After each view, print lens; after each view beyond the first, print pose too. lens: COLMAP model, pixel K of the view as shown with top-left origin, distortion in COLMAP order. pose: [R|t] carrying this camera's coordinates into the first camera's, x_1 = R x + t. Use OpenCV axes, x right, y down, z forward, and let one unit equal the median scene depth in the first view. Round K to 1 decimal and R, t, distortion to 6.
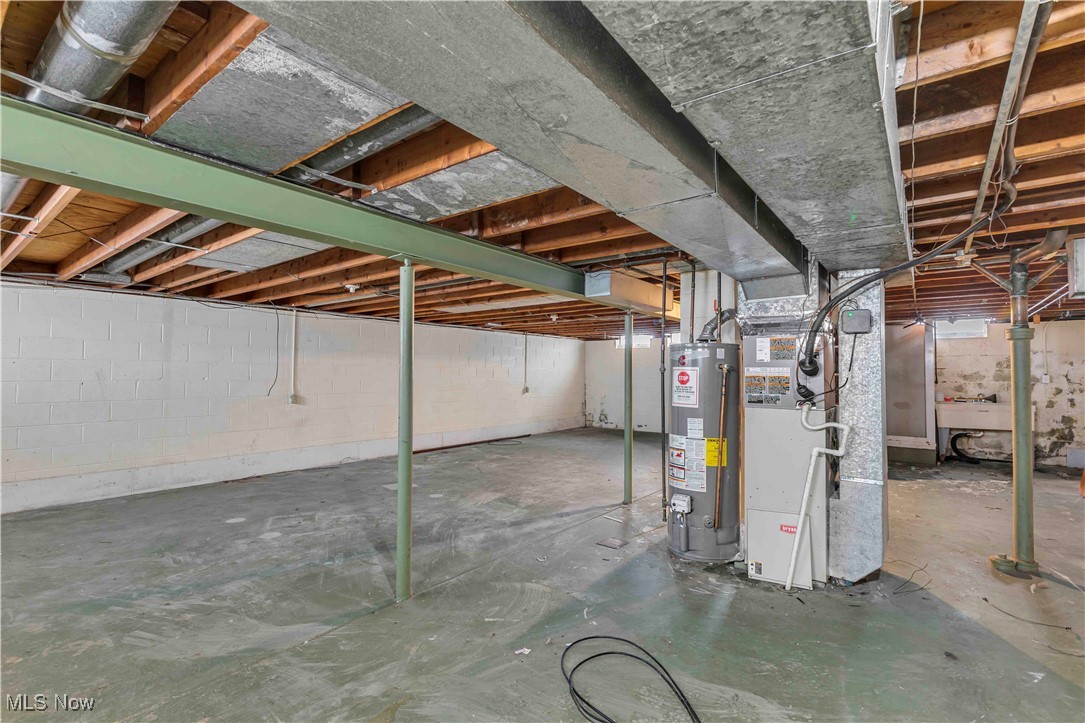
lens RADIAL K [[467.4, 0, 542.5], [0, 467.4, 361.5], [0, 0, 1]] dist [0.010329, -0.000036]
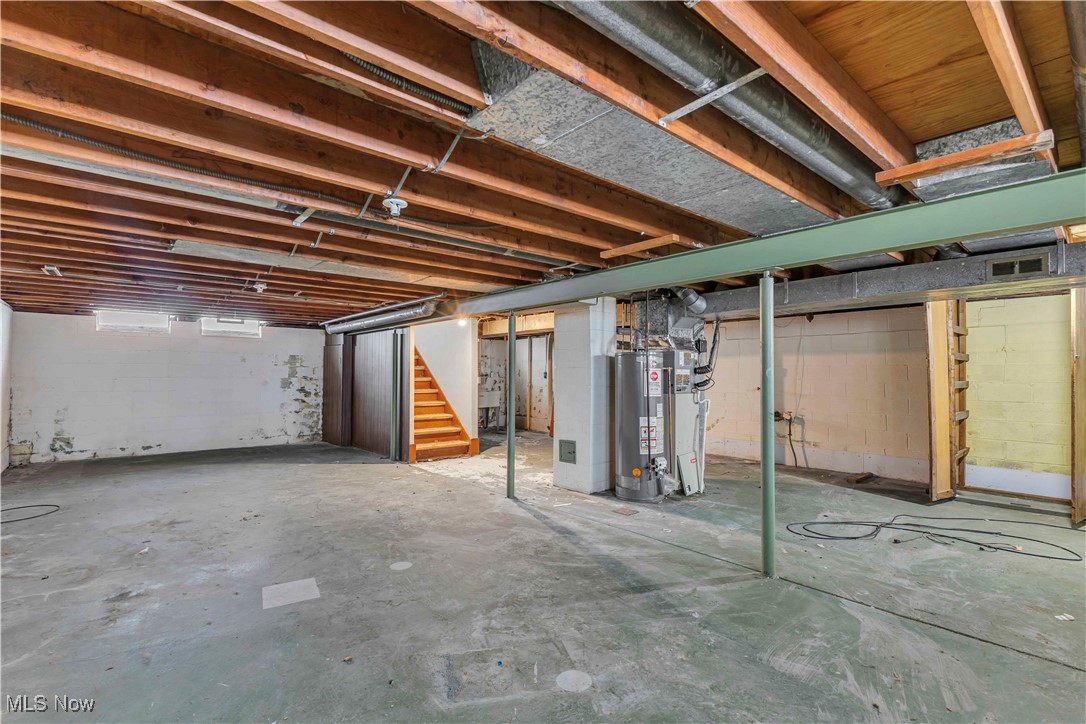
lens RADIAL K [[479.1, 0, 543.0], [0, 479.1, 362.0], [0, 0, 1]] dist [0.010517, 0.000064]
pose [[0.240578, 0.019895, 0.970426, -1.135644], [-0.029587, 0.999476, -0.013156, 0.020001], [-0.970179, -0.025547, 0.241041, 0.924213]]
